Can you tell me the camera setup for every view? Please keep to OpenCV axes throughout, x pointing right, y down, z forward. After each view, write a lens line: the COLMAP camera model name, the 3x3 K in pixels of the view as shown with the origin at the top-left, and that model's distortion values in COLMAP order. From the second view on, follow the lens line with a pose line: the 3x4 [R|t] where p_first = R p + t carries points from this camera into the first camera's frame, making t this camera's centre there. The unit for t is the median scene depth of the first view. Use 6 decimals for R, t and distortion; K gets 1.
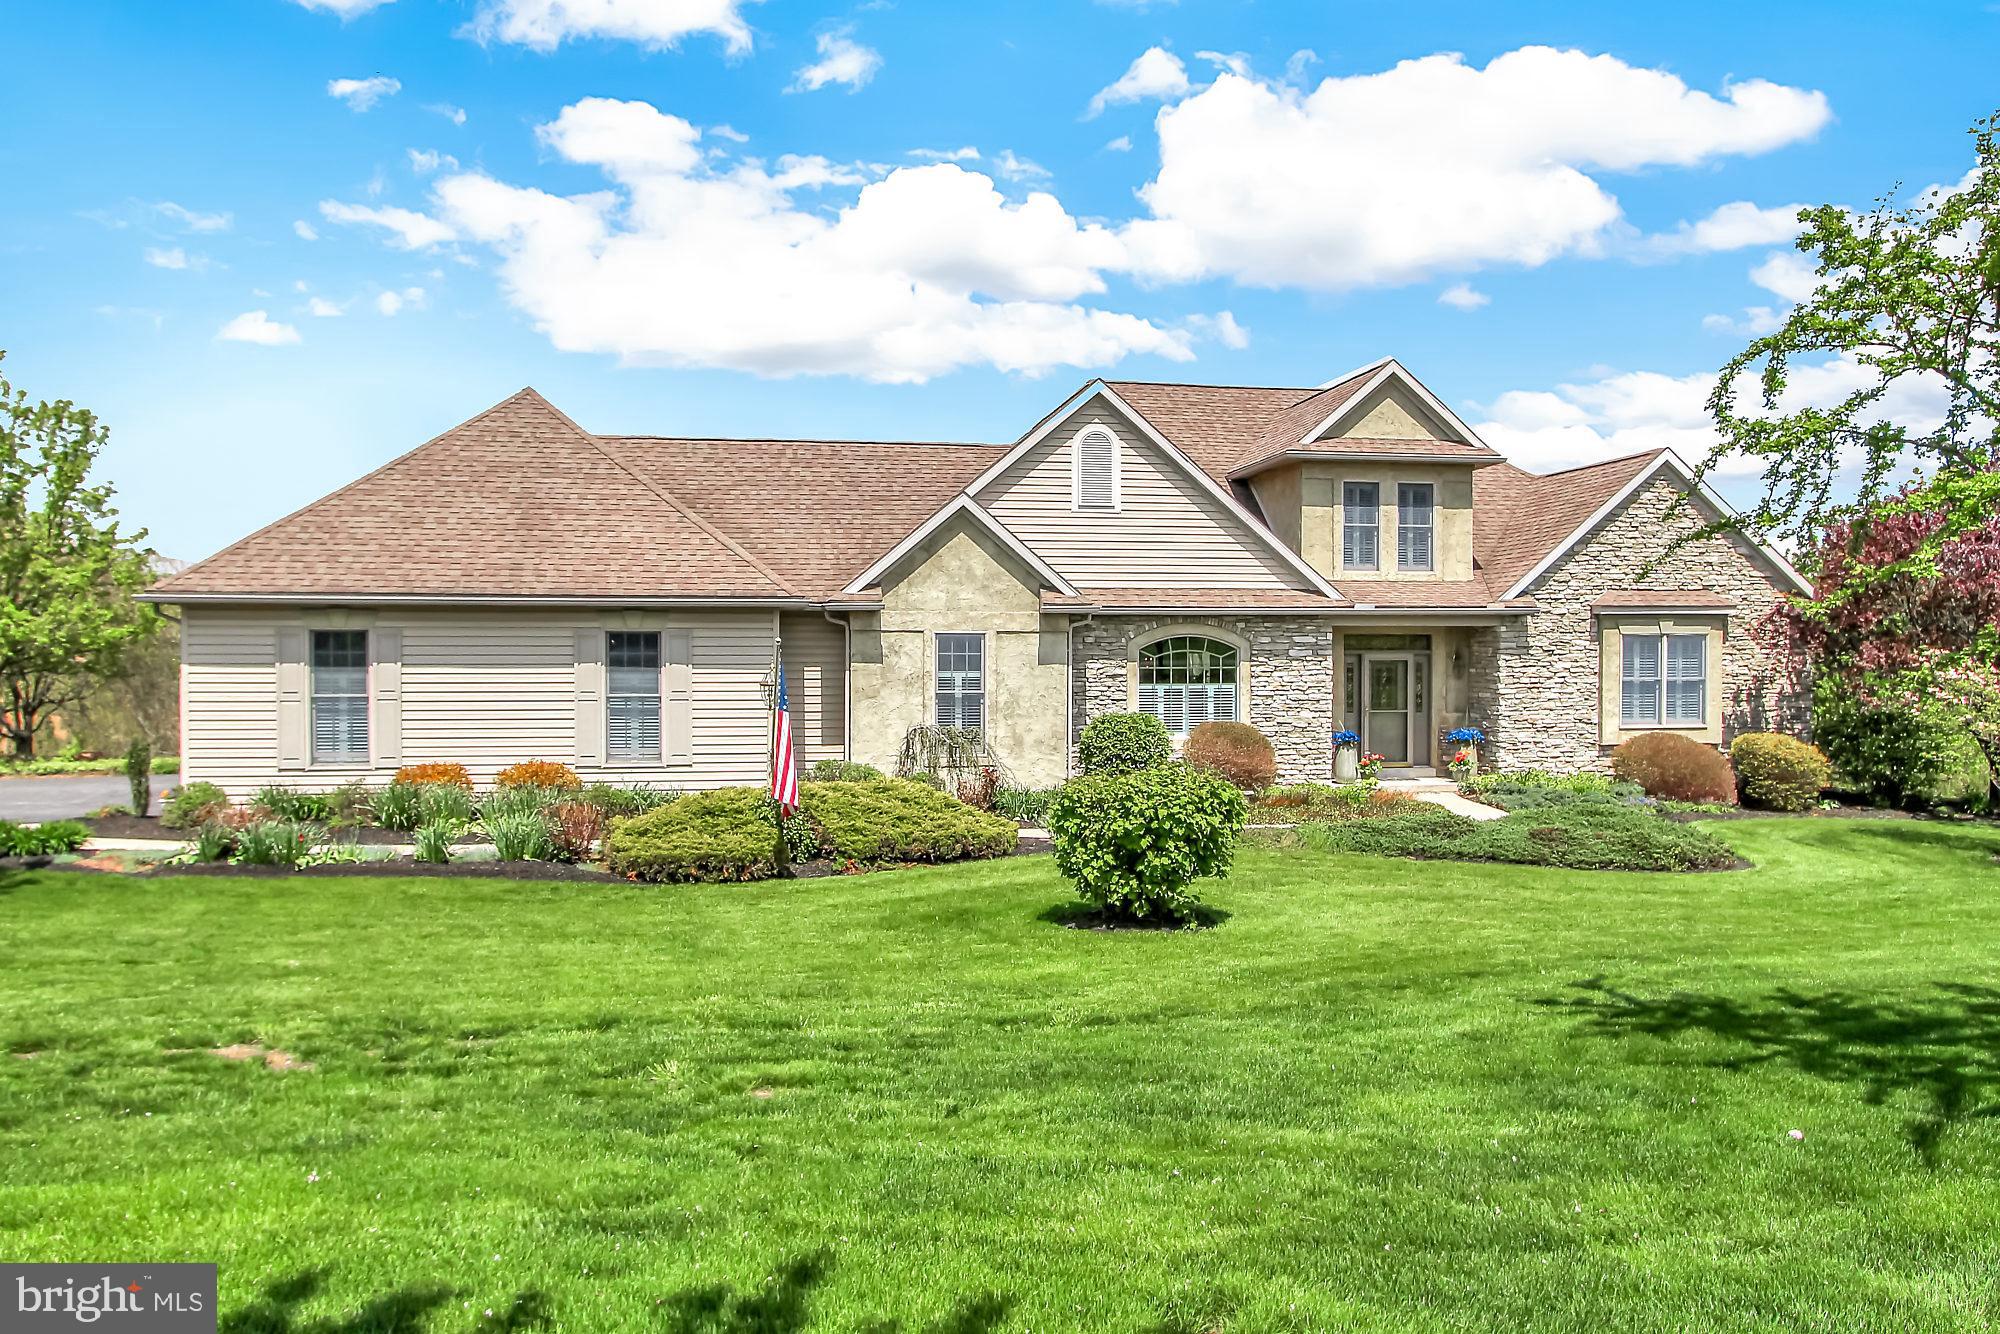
lens RADIAL K [[1247.9, 0, 1068.7], [0, 1247.9, 629.4], [0, 0, 1]] dist [0.000643, -0.001766]
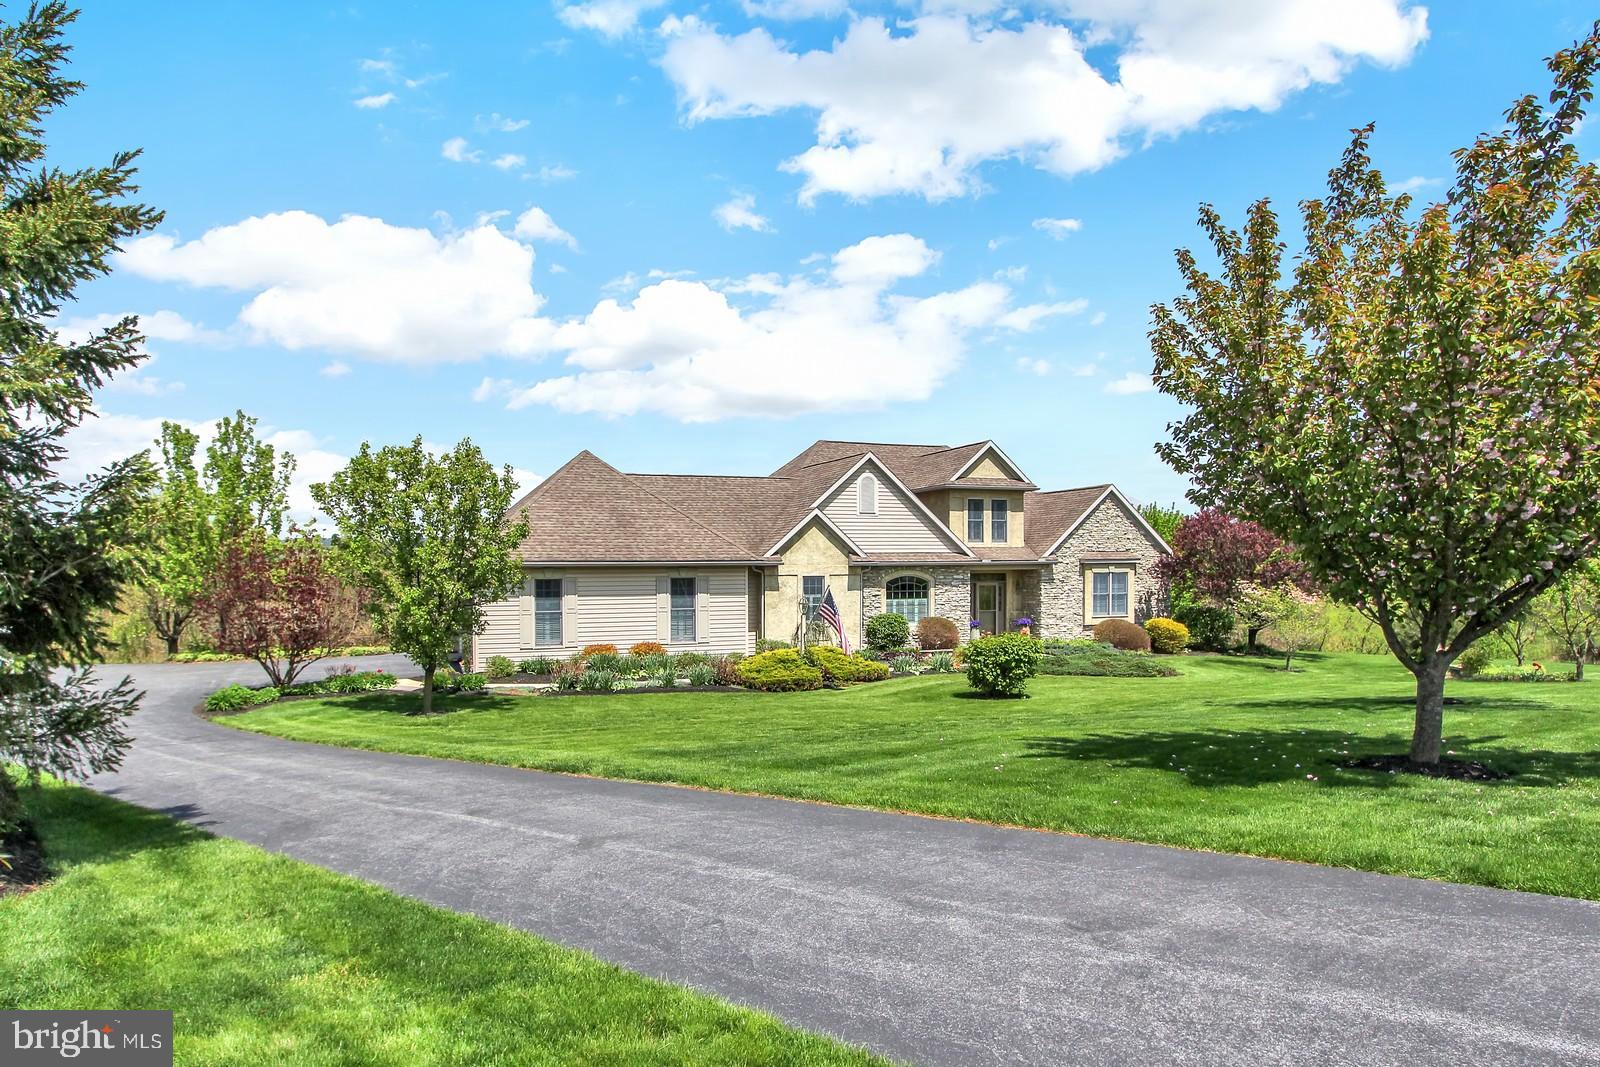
lens RADIAL K [[784.7, 0, 792.0], [0, 784.7, 541.0], [0, 0, 1]] dist [-0.000461, -0.000219]
pose [[0.984233, -0.001402, 0.176873, -0.354288], [0.006178, 0.999631, -0.026454, -0.020672], [-0.176771, 0.027129, 0.983878, -0.262137]]
